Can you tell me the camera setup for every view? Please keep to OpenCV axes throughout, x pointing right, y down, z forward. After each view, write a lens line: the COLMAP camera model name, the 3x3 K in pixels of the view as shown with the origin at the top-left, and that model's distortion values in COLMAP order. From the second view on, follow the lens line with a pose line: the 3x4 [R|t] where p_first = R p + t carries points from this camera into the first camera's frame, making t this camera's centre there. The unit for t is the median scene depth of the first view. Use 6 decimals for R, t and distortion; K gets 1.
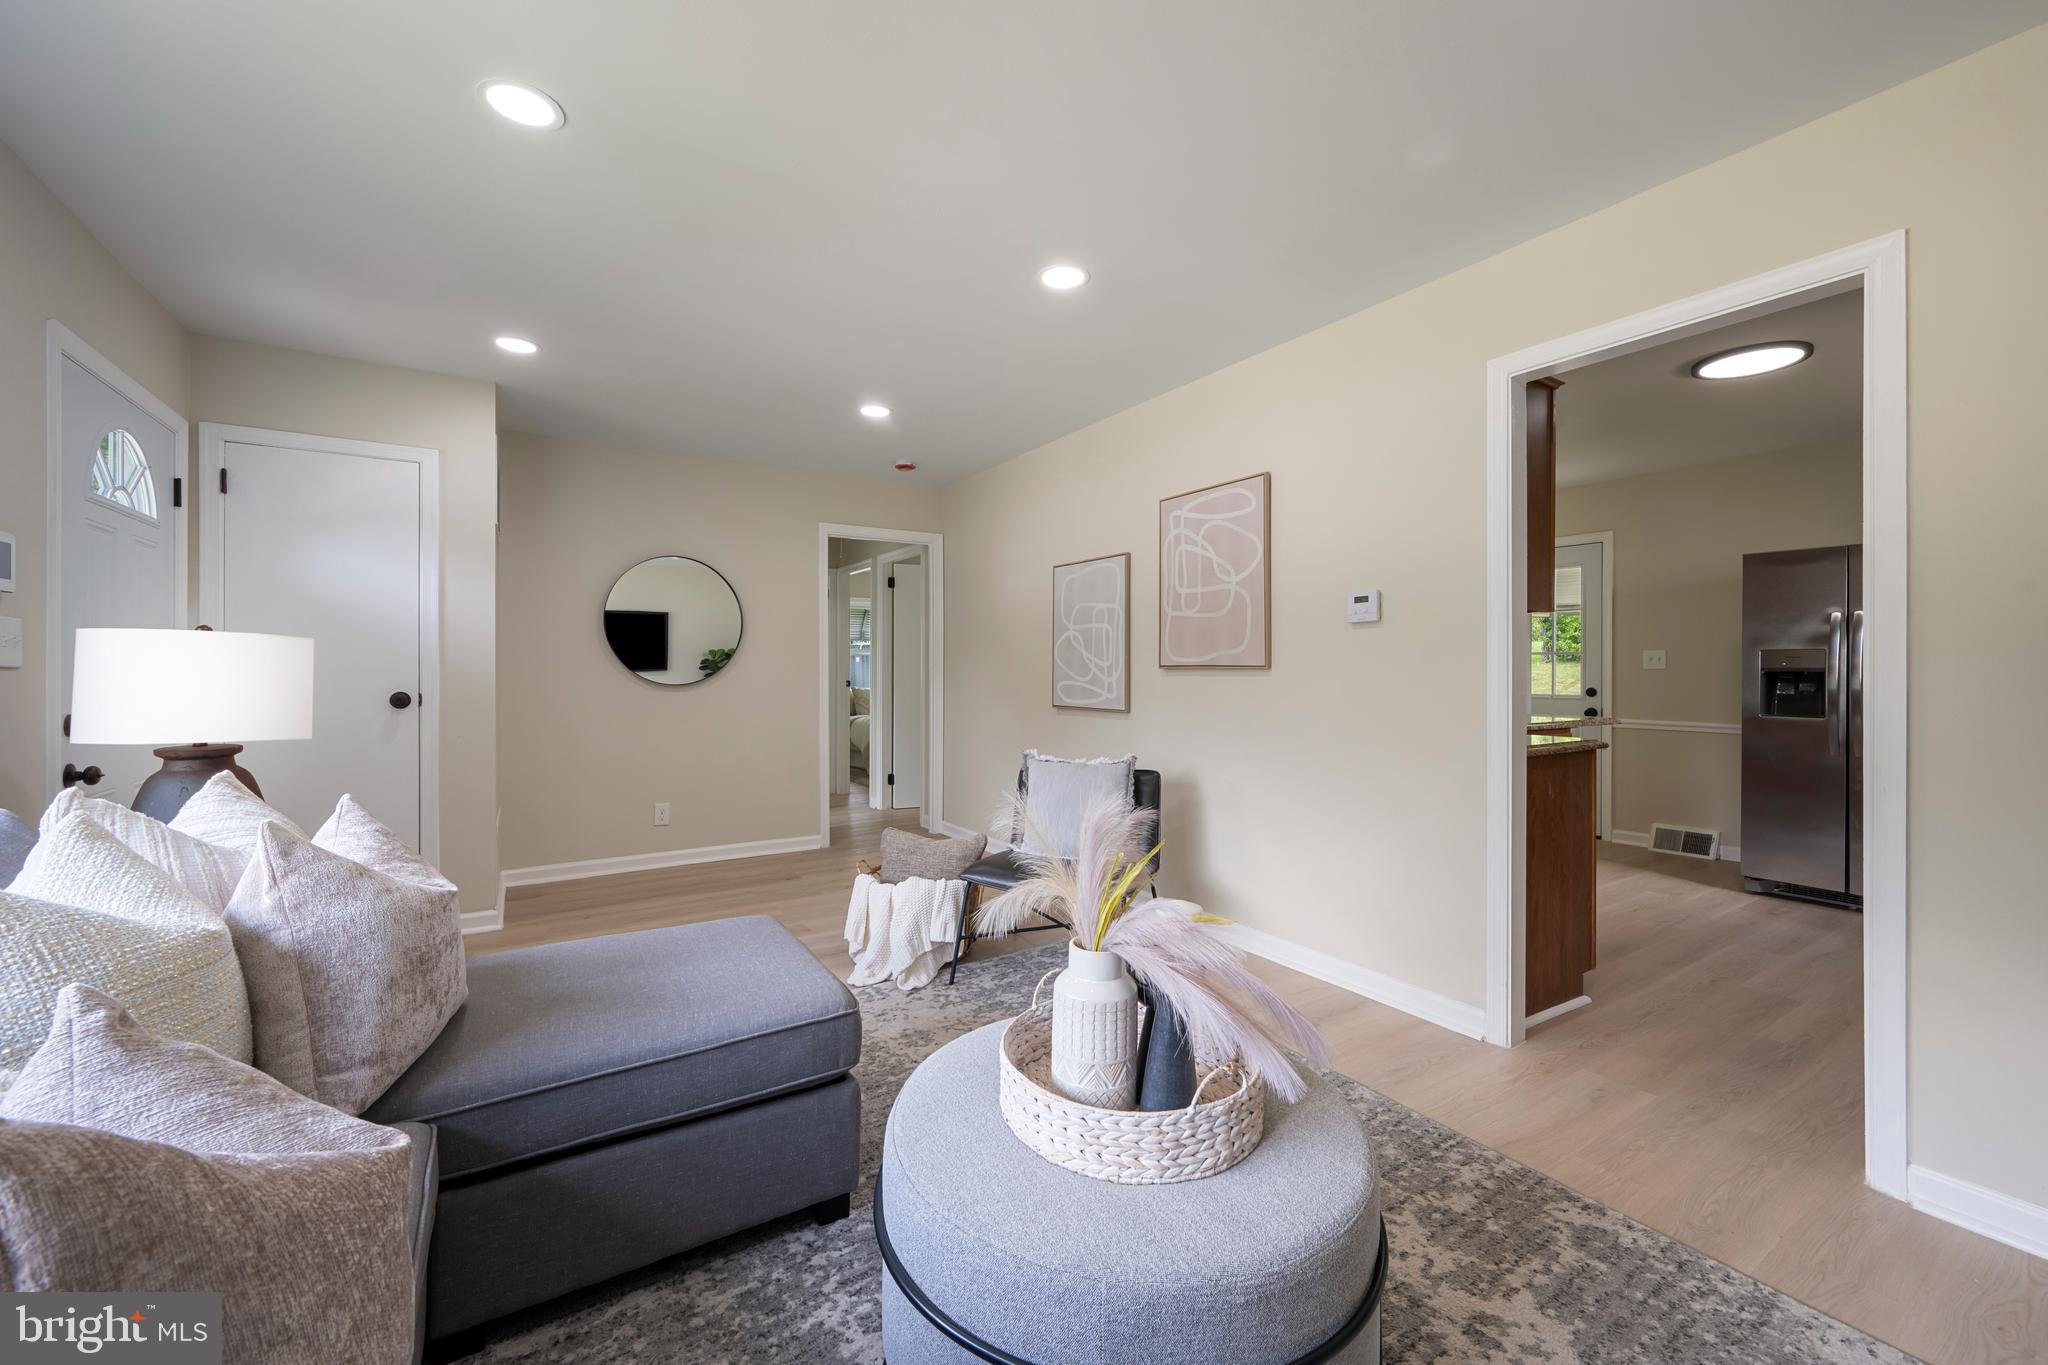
lens RADIAL K [[803.6, 0, 1022.1], [0, 803.6, 670.2], [0, 0, 1]] dist [-0.000036, 0.000050]
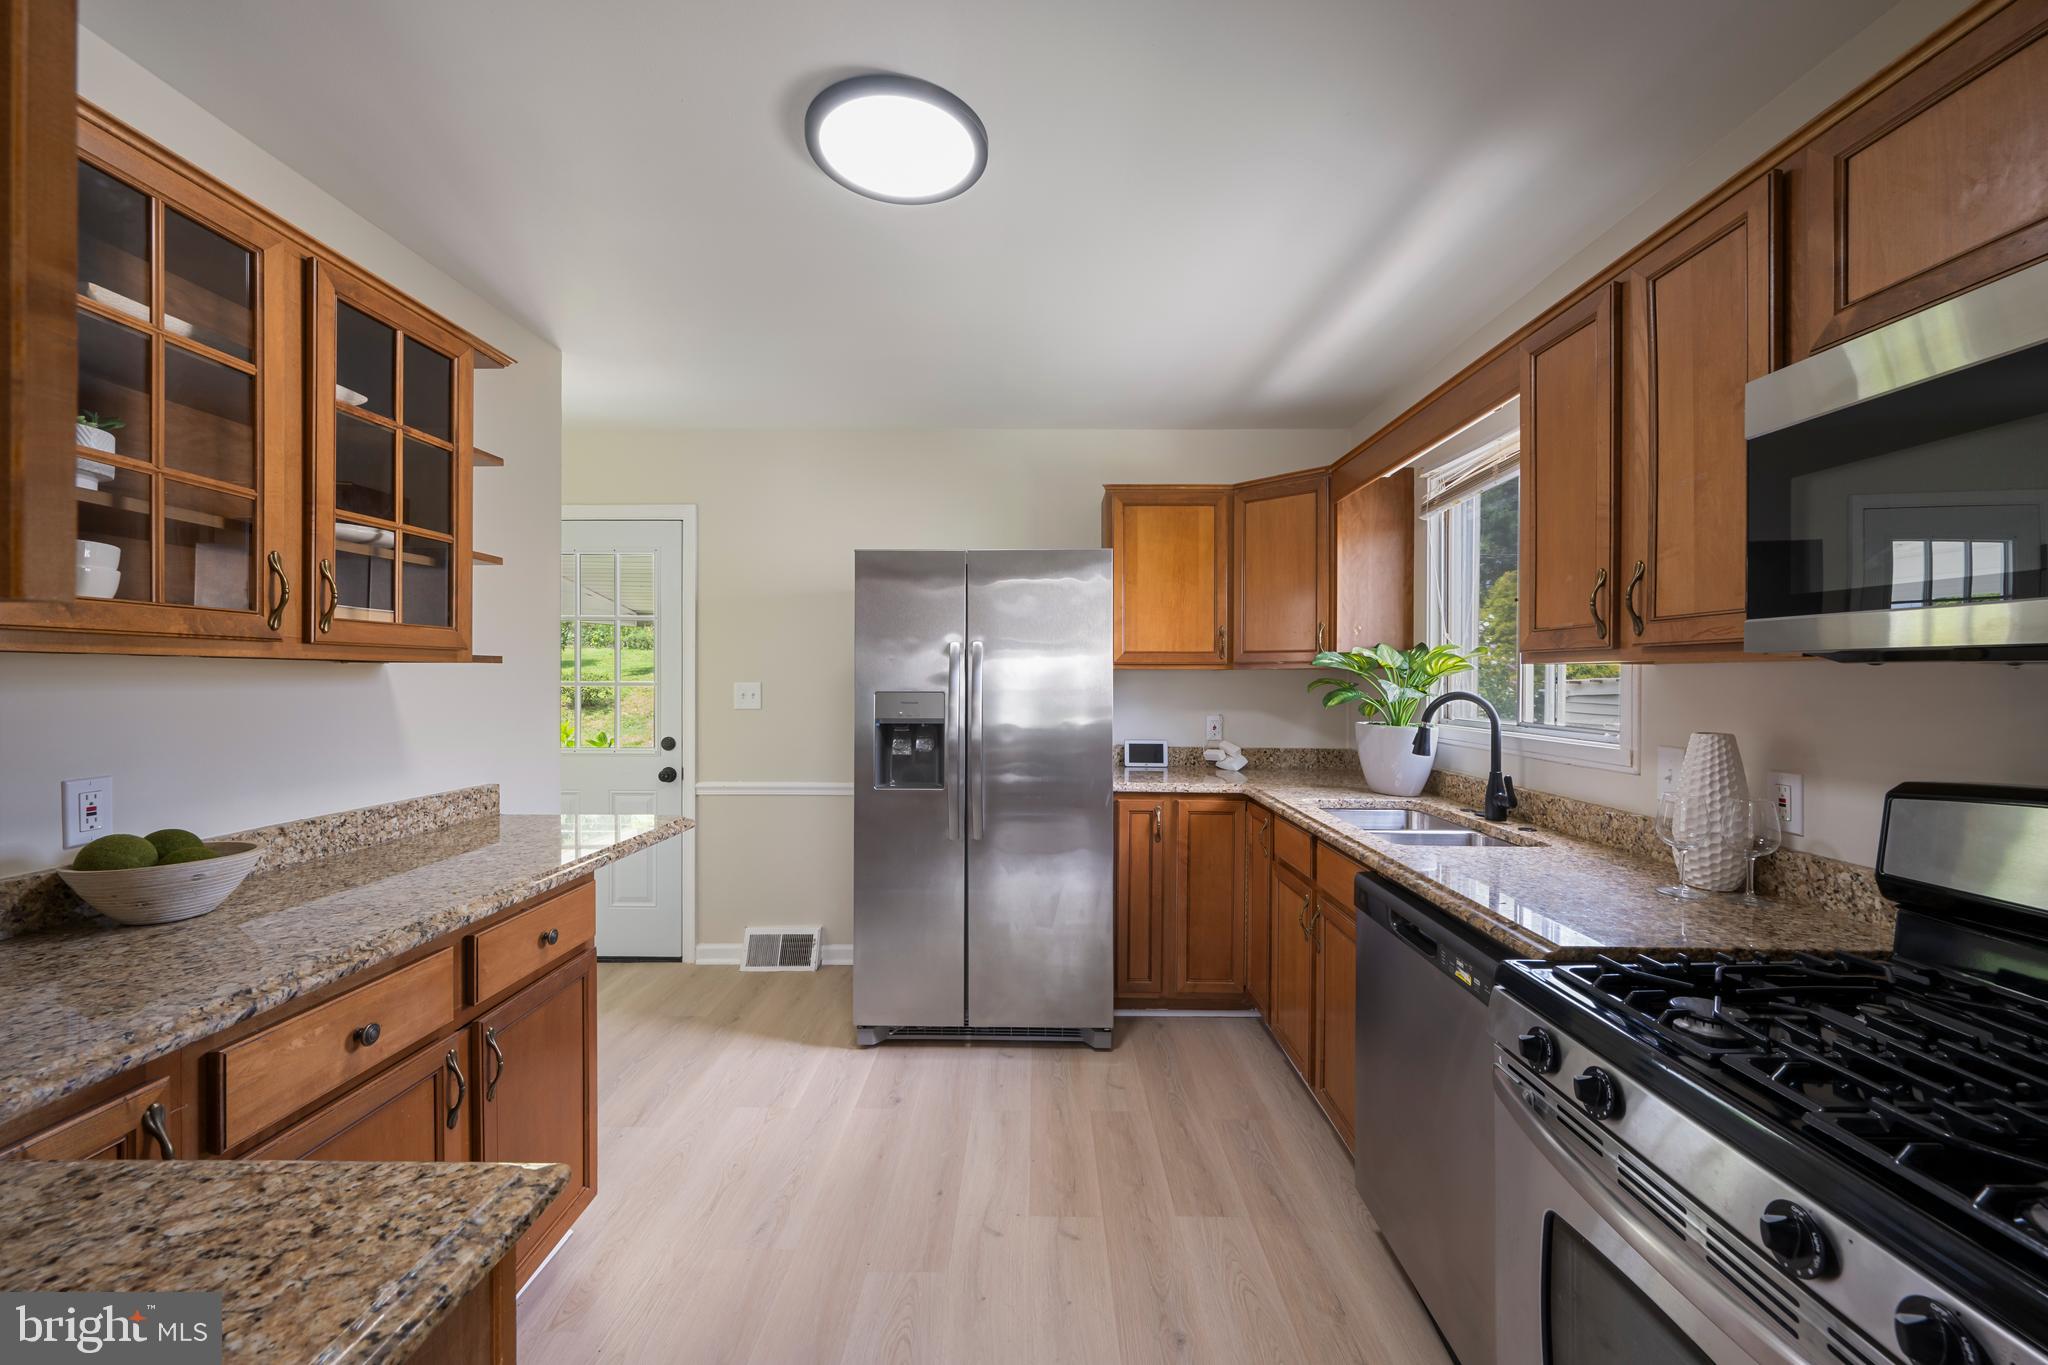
lens RADIAL K [[803.1, 0, 1032.7], [0, 803.1, 677.1], [0, 0, 1]] dist [-0.000037, 0.000120]
pose [[0.539624, -0.003274, 0.841900, 0.446213], [0.000929, 0.999994, 0.003294, -0.042092], [-0.841905, -0.000996, 0.539624, 0.555191]]
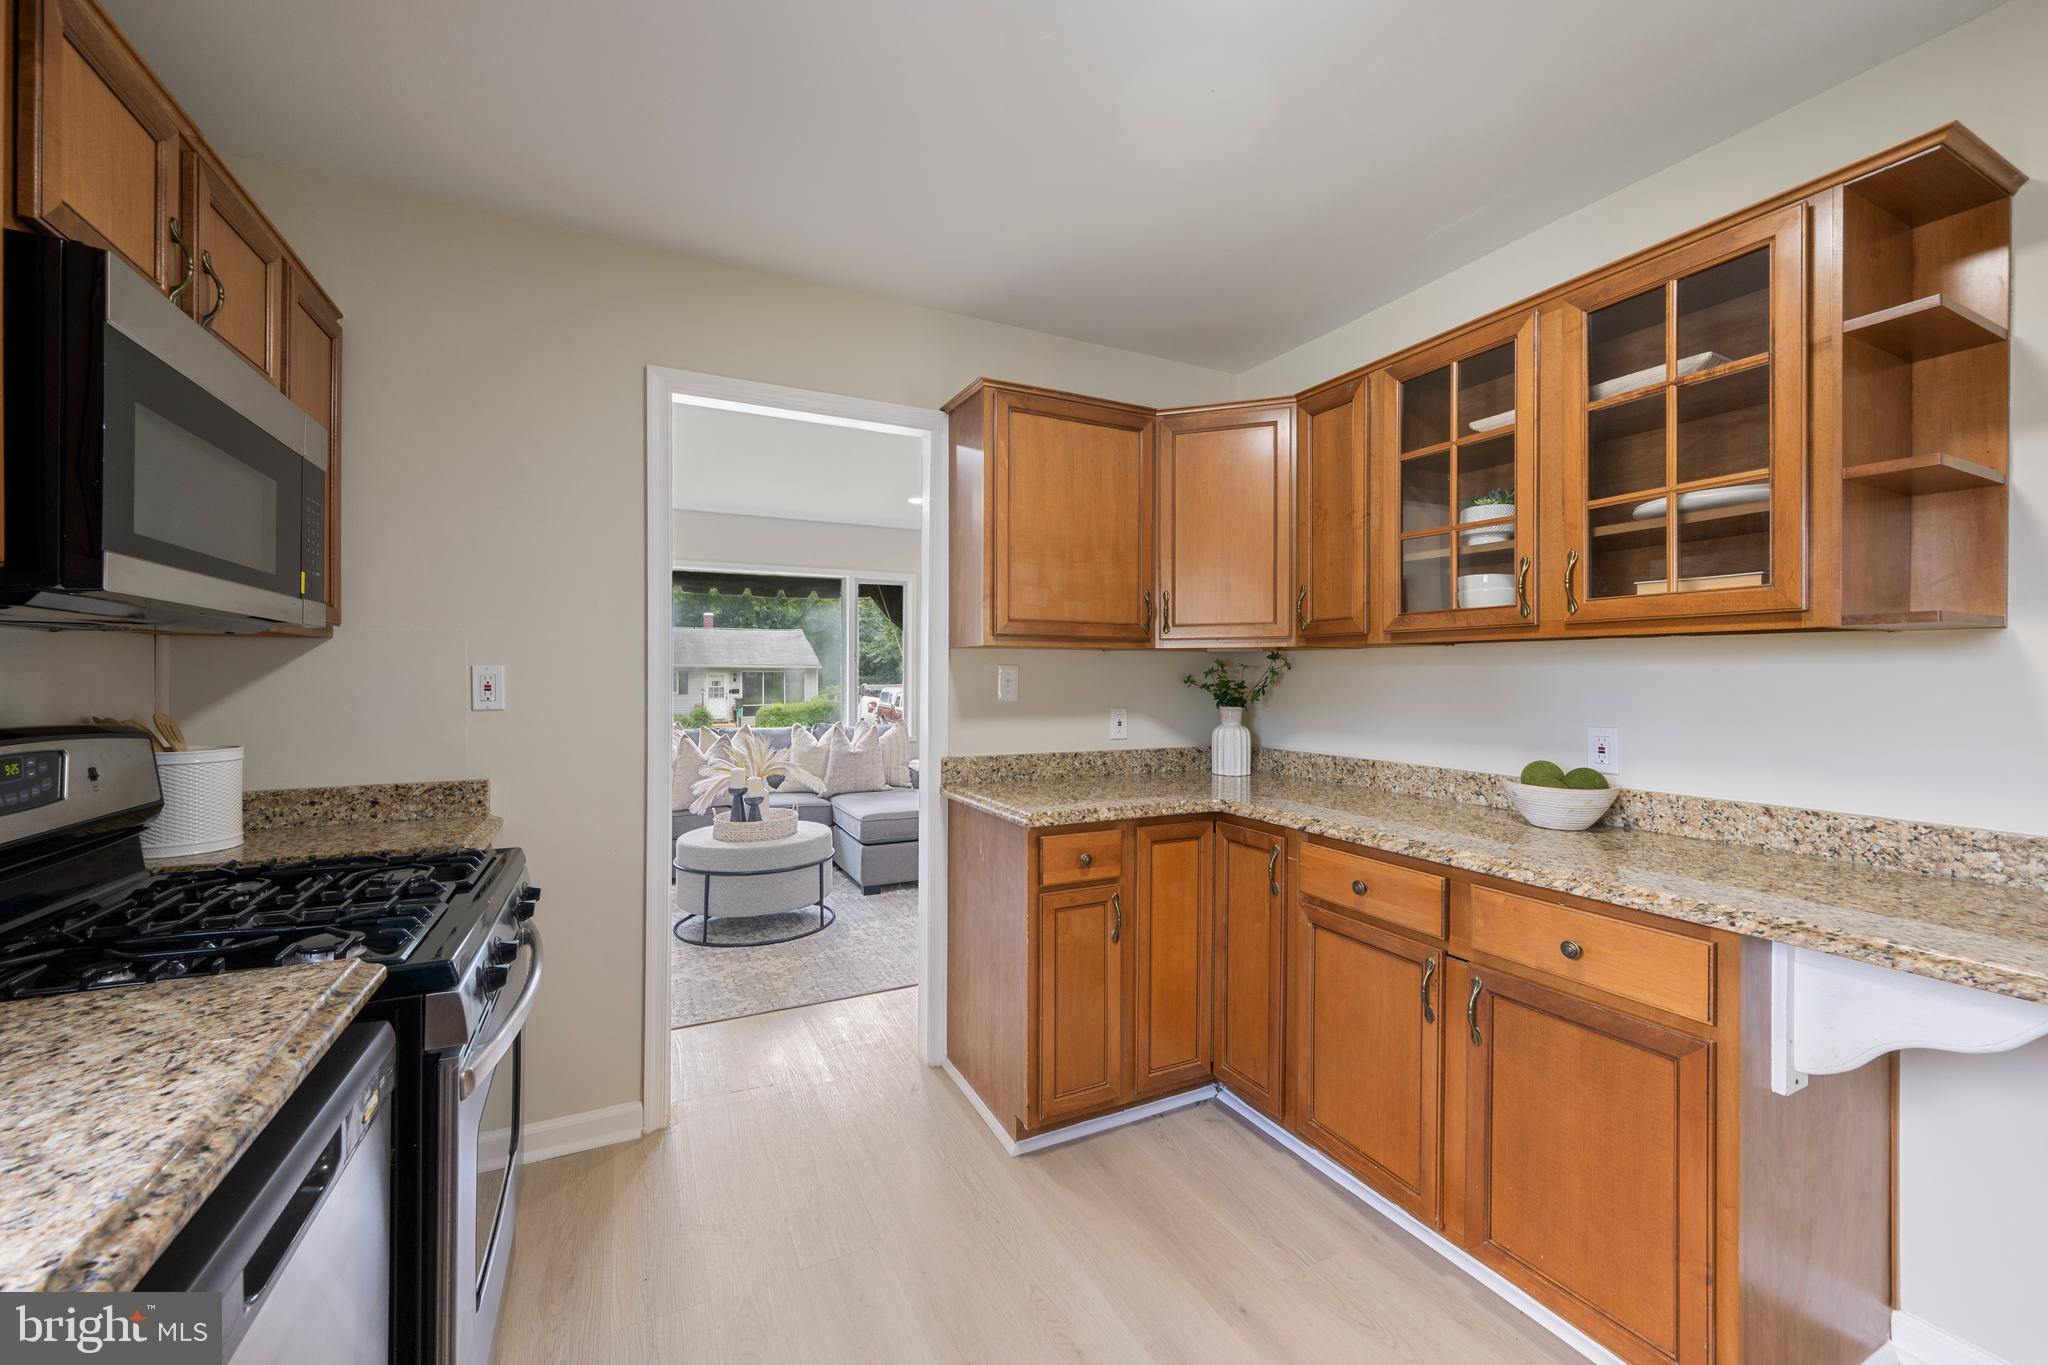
lens RADIAL K [[803.6, 0, 1022.1], [0, 803.6, 670.2], [0, 0, 1]] dist [-0.000036, 0.000050]
pose [[-0.104454, -0.008633, -0.994492, 1.070331], [-0.004047, 0.999958, -0.008255, -0.025684], [0.994521, 0.003163, -0.104485, 0.795248]]
